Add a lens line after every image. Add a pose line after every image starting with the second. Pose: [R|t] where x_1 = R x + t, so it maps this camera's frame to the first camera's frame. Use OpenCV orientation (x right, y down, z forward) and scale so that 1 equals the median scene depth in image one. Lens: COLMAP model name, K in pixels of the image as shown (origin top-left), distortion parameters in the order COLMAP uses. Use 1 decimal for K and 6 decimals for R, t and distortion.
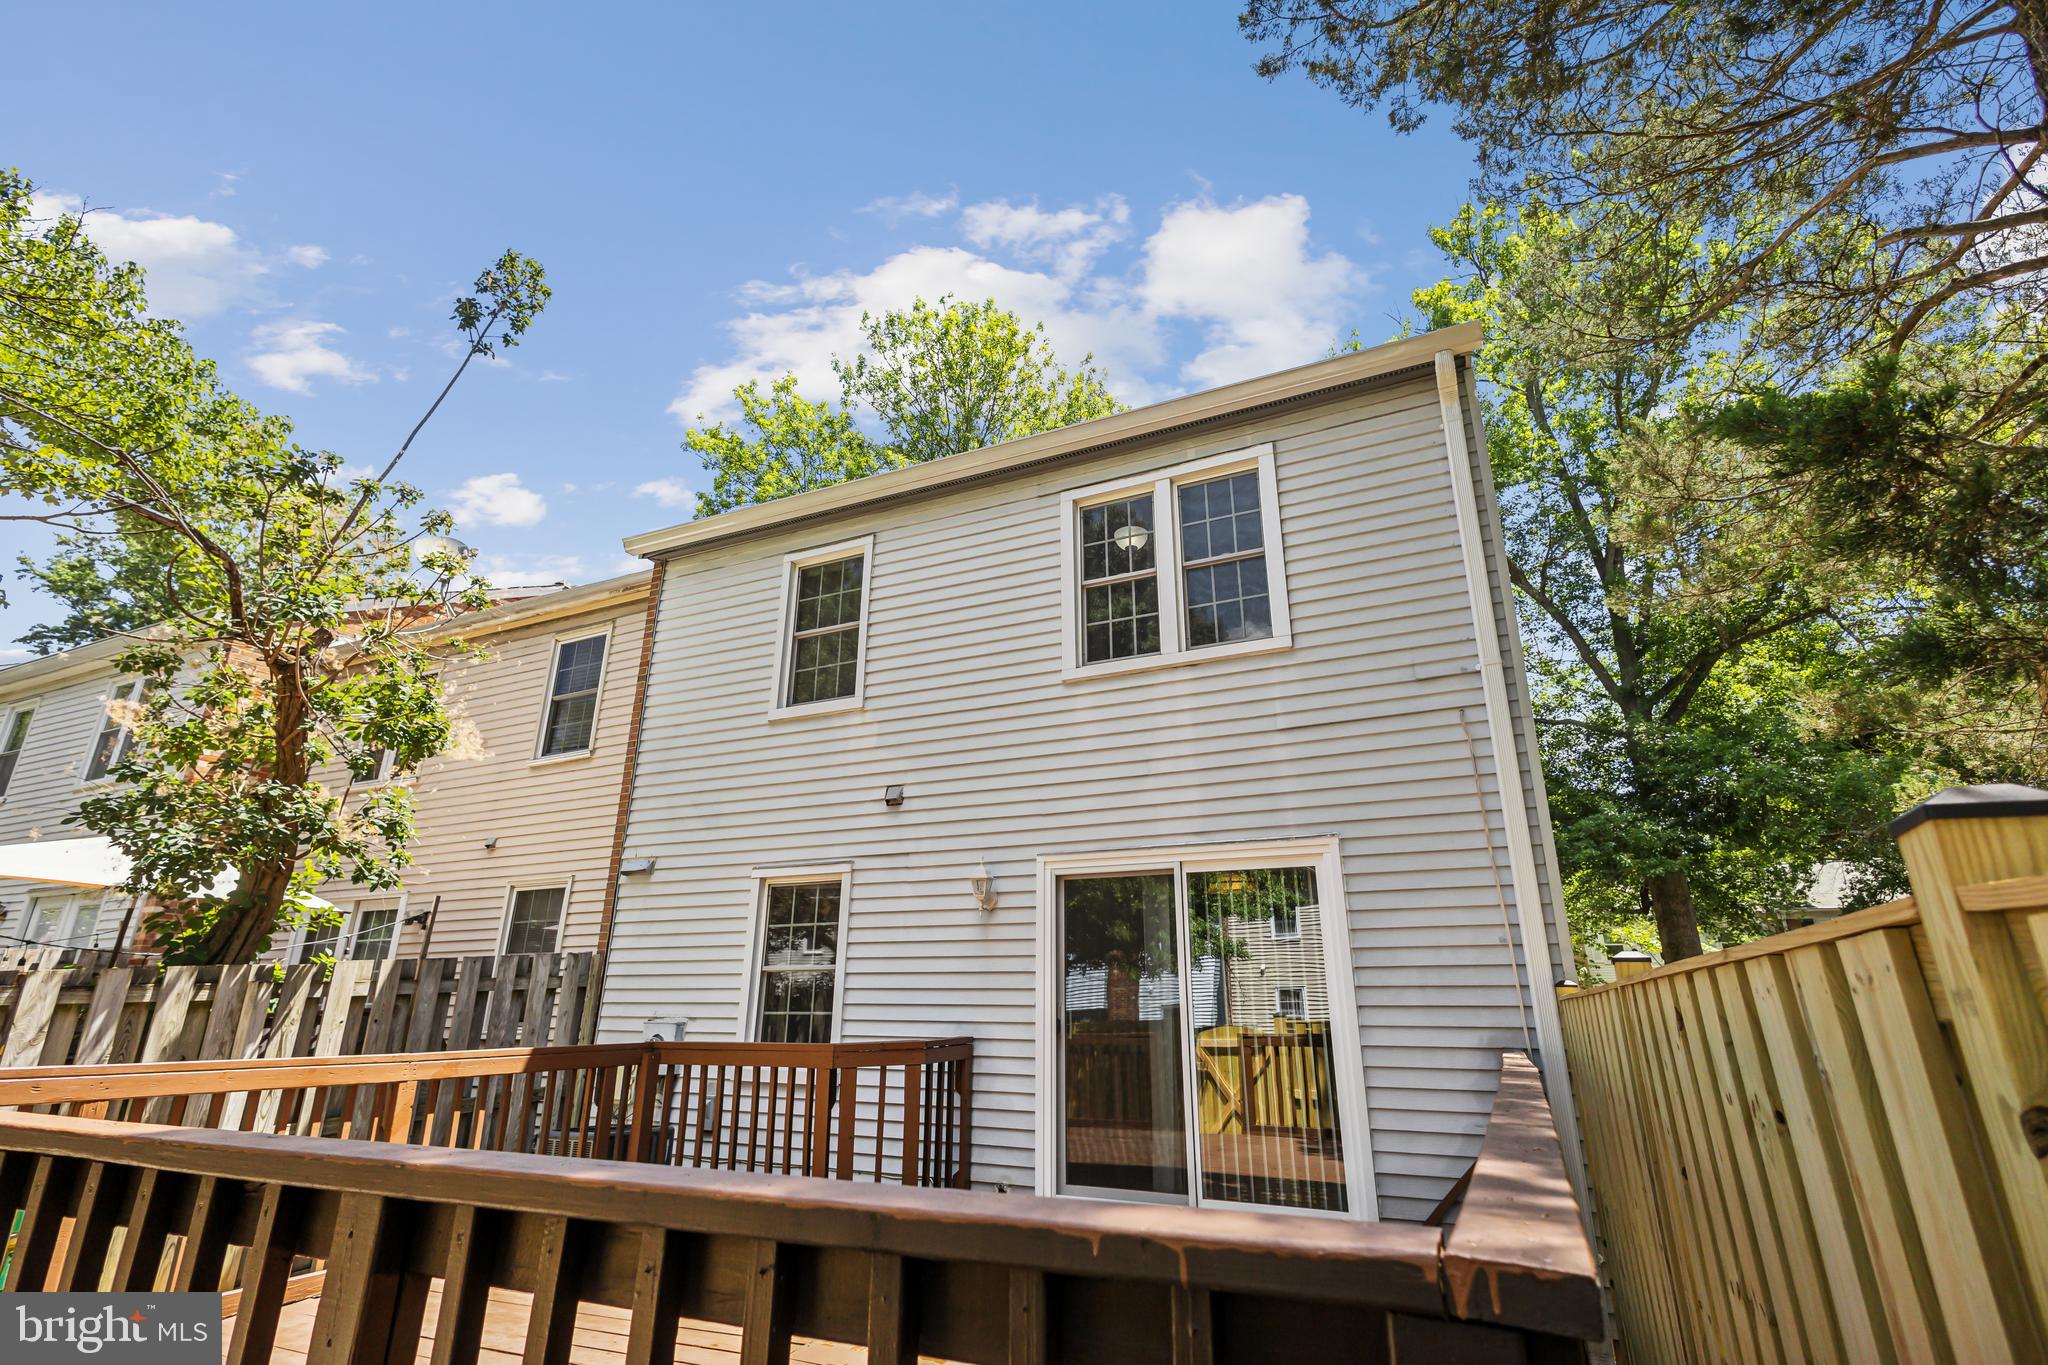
lens RADIAL K [[943.4, 0, 1033.8], [0, 943.4, 691.1], [0, 0, 1]] dist [0.010078, 0.000384]
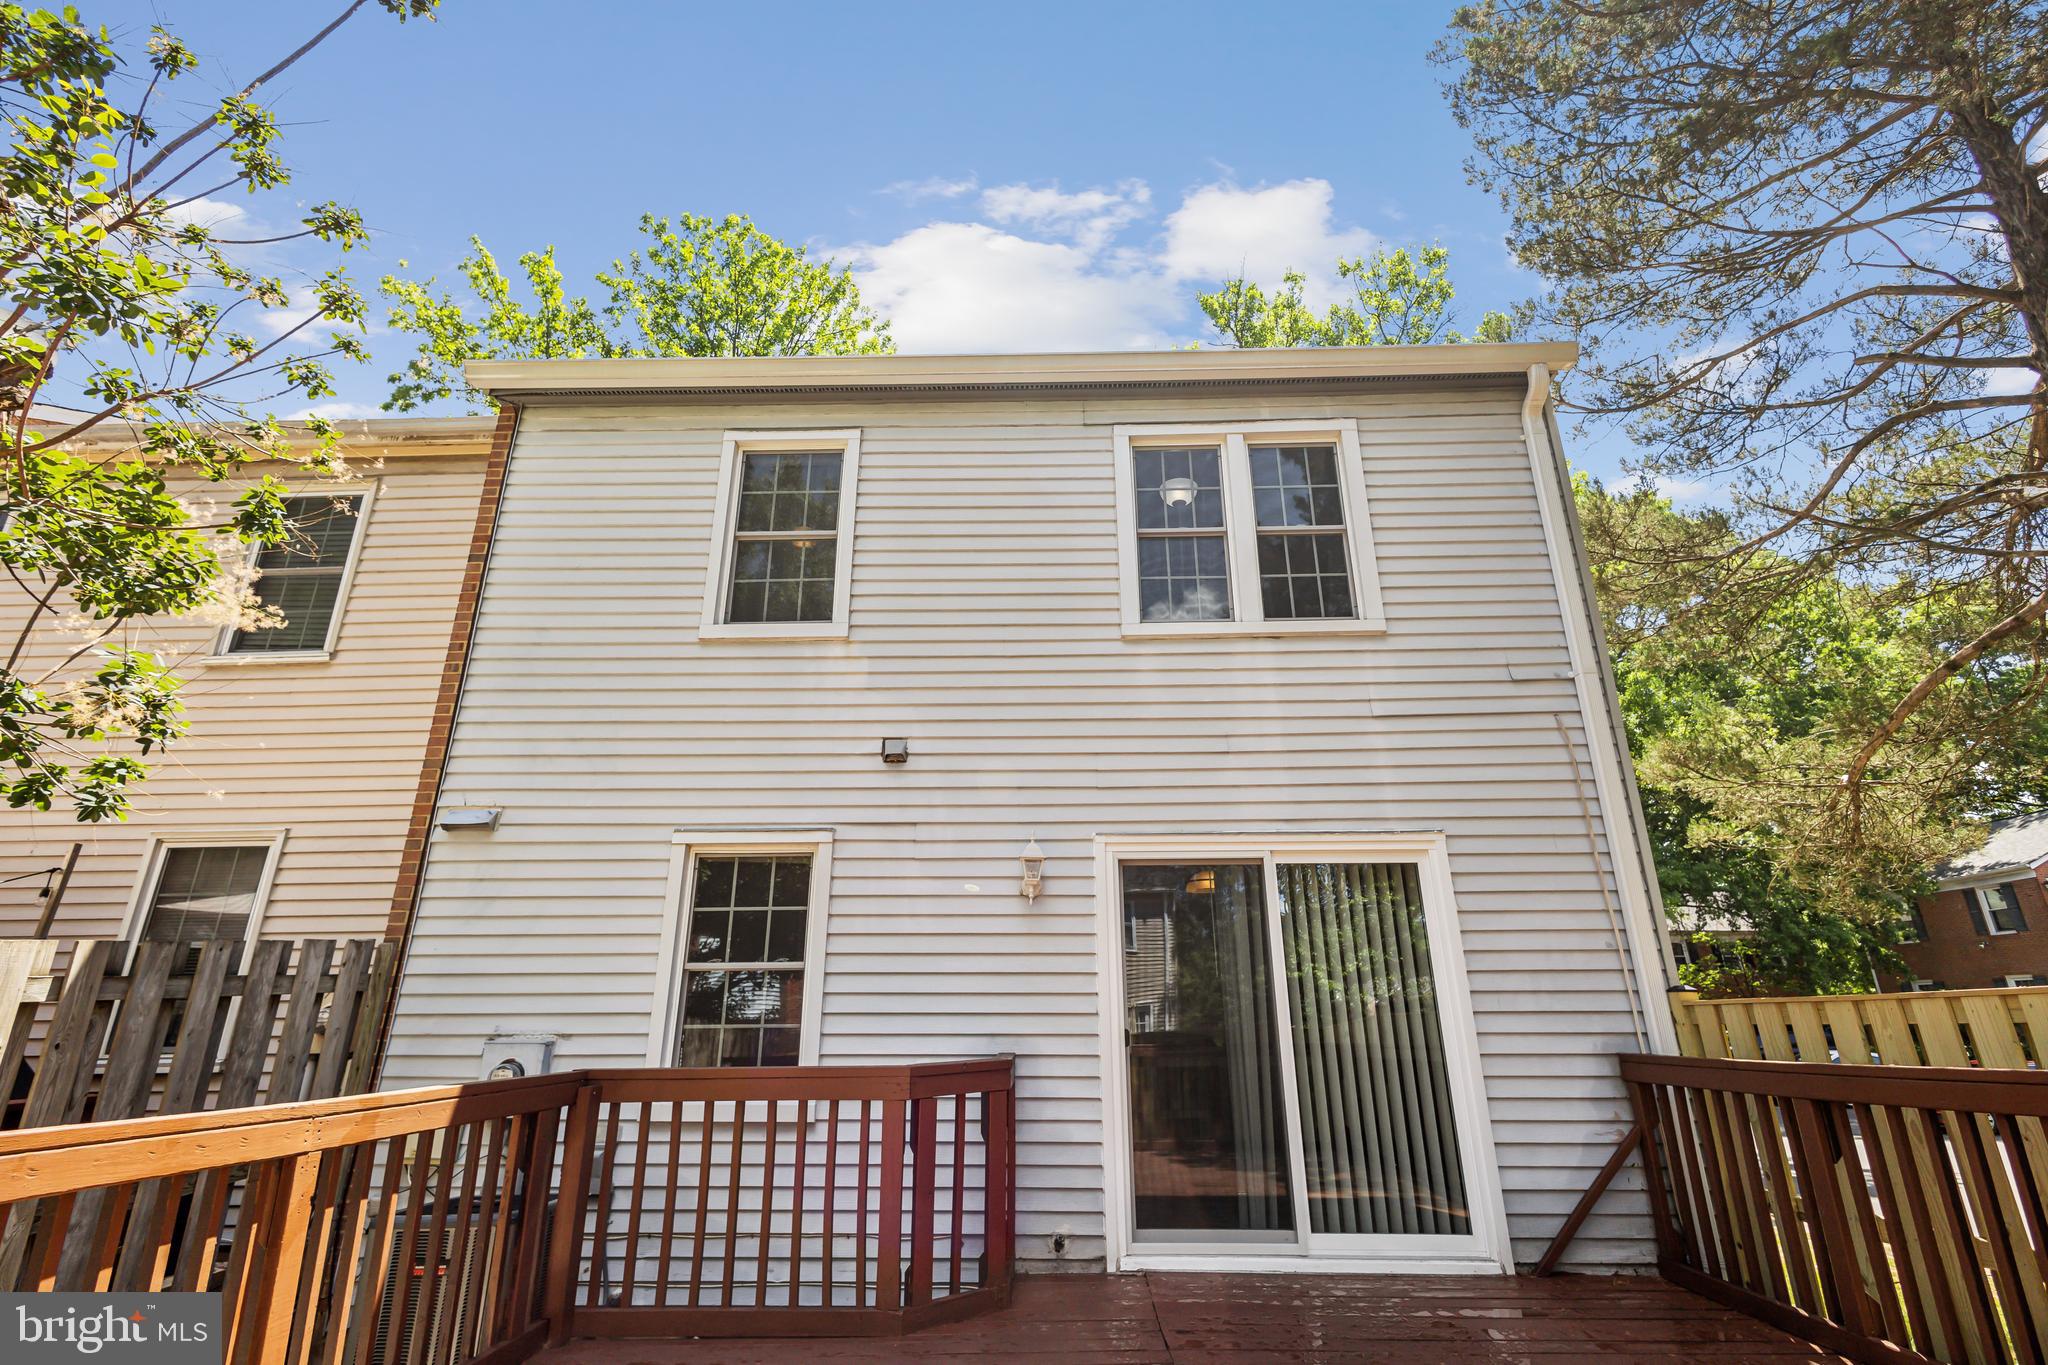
lens RADIAL K [[943.4, 0, 1027.1], [0, 943.4, 689.9], [0, 0, 1]] dist [0.010078, 0.000384]
pose [[0.920471, 0.122618, 0.371077, -0.357684], [-0.117135, 0.992413, -0.037374, 0.079132], [-0.372844, -0.009065, 0.927850, 0.227017]]
